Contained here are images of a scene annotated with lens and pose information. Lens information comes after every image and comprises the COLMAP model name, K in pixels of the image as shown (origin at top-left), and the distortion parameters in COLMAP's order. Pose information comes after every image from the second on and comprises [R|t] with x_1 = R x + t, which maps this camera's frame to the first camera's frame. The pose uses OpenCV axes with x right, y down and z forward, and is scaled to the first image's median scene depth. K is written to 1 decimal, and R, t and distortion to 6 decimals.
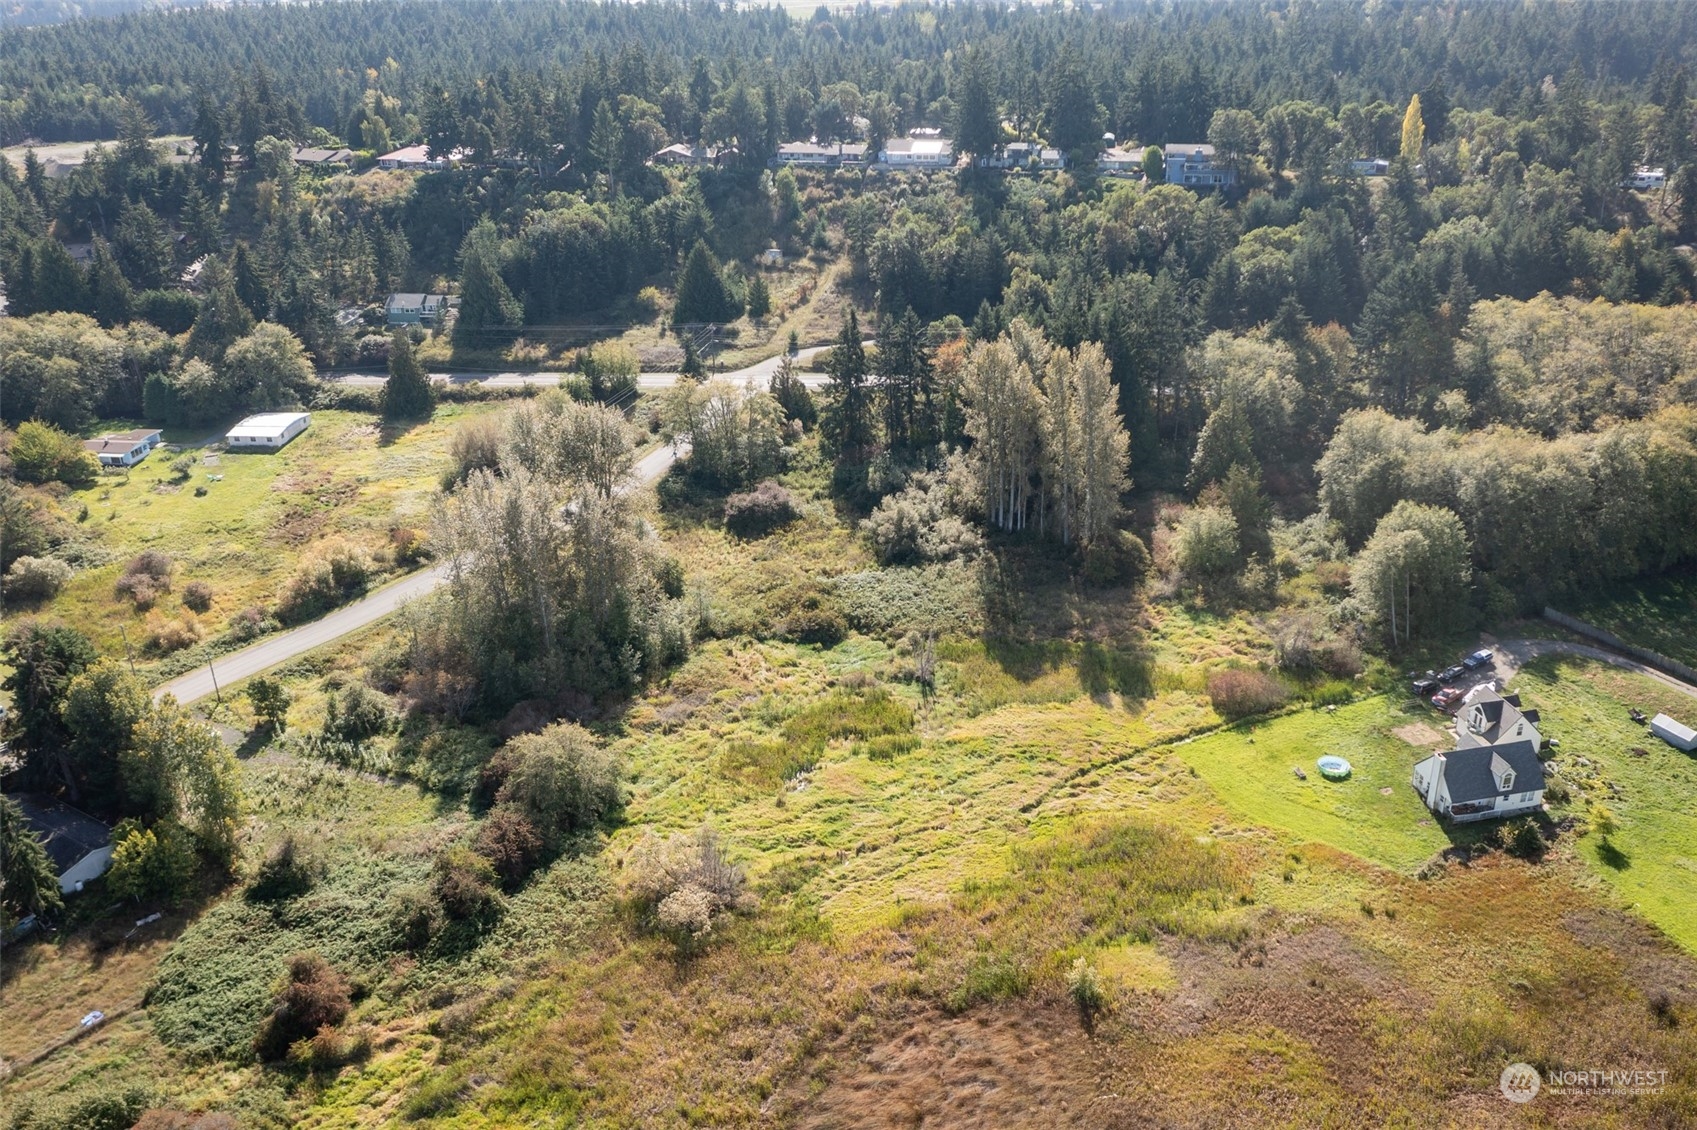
lens RADIAL K [[1343.2, 0, 860.4], [0, 1343.2, 576.5], [0, 0, 1]] dist [-0.011224, 0.002488]
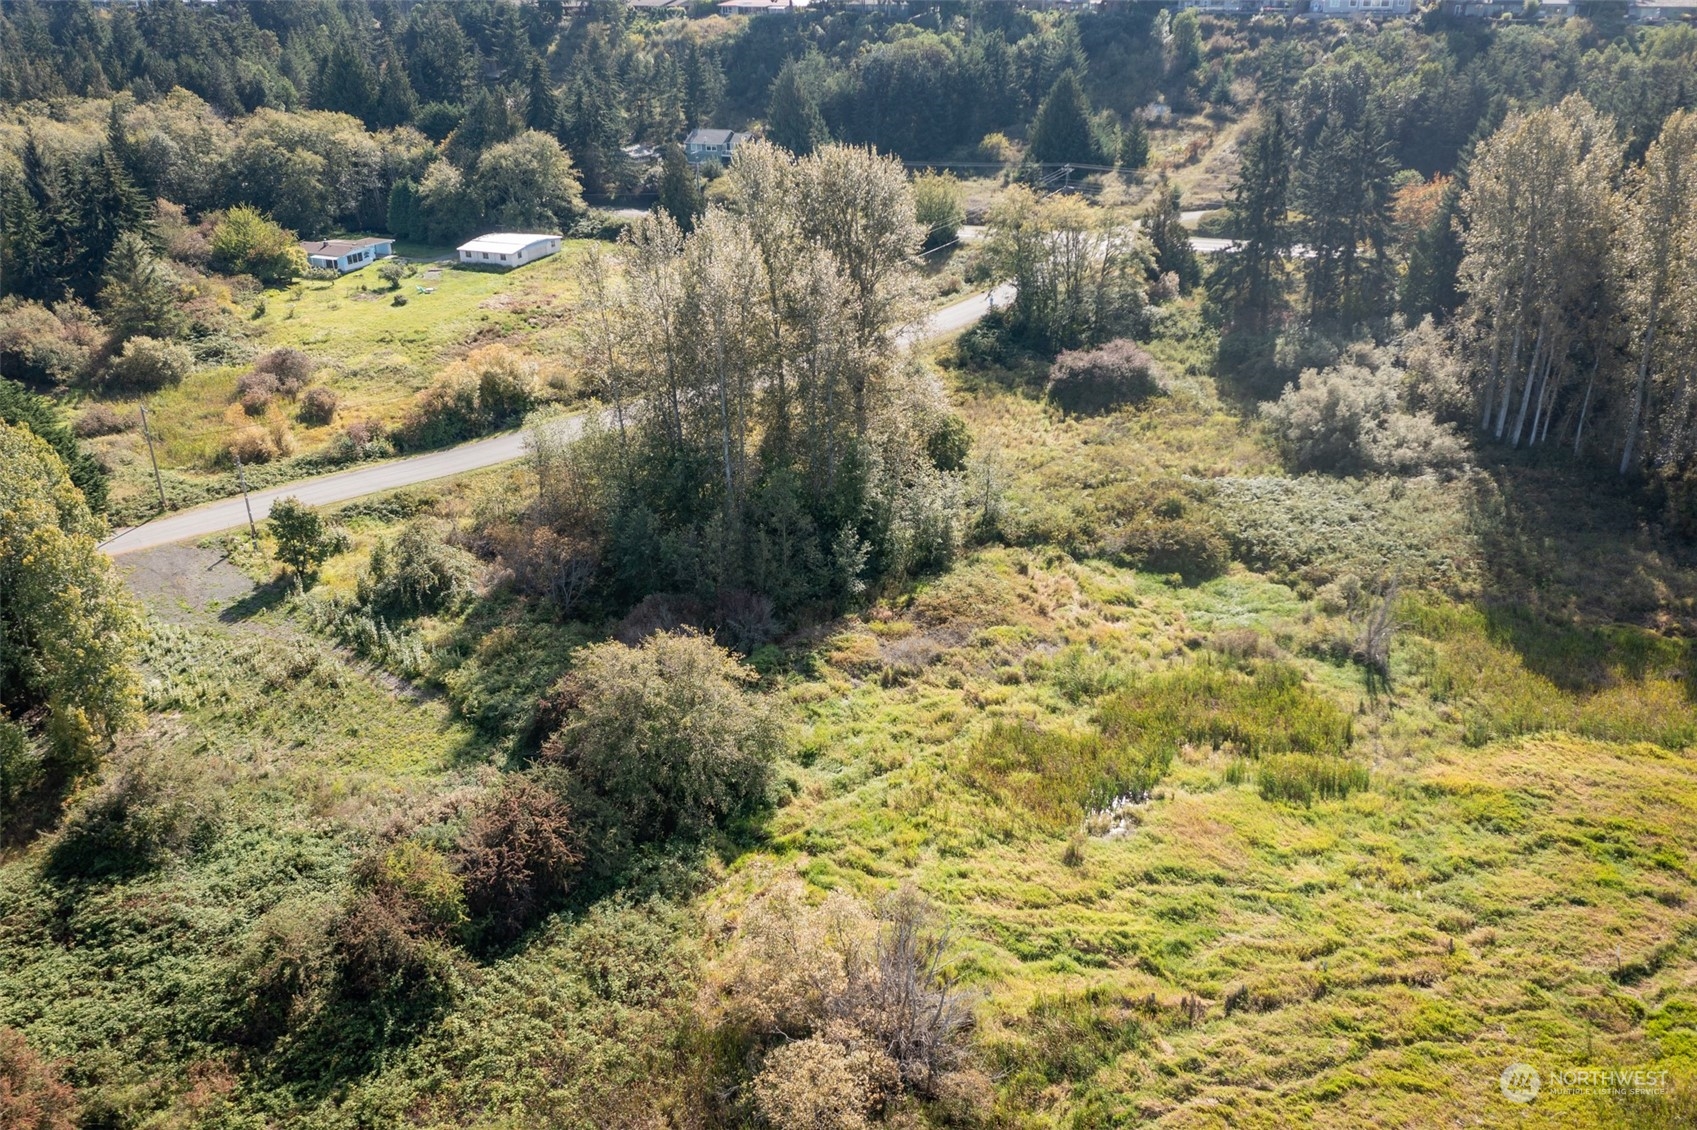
lens RADIAL K [[1343.2, 0, 861.3], [0, 1343.2, 551.5], [0, 0, 1]] dist [-0.011224, 0.002488]
pose [[0.962652, 0.130062, -0.237457, -0.025402], [-0.129264, 0.991428, 0.018998, 0.046173], [0.237893, 0.012406, 0.971212, 0.399327]]
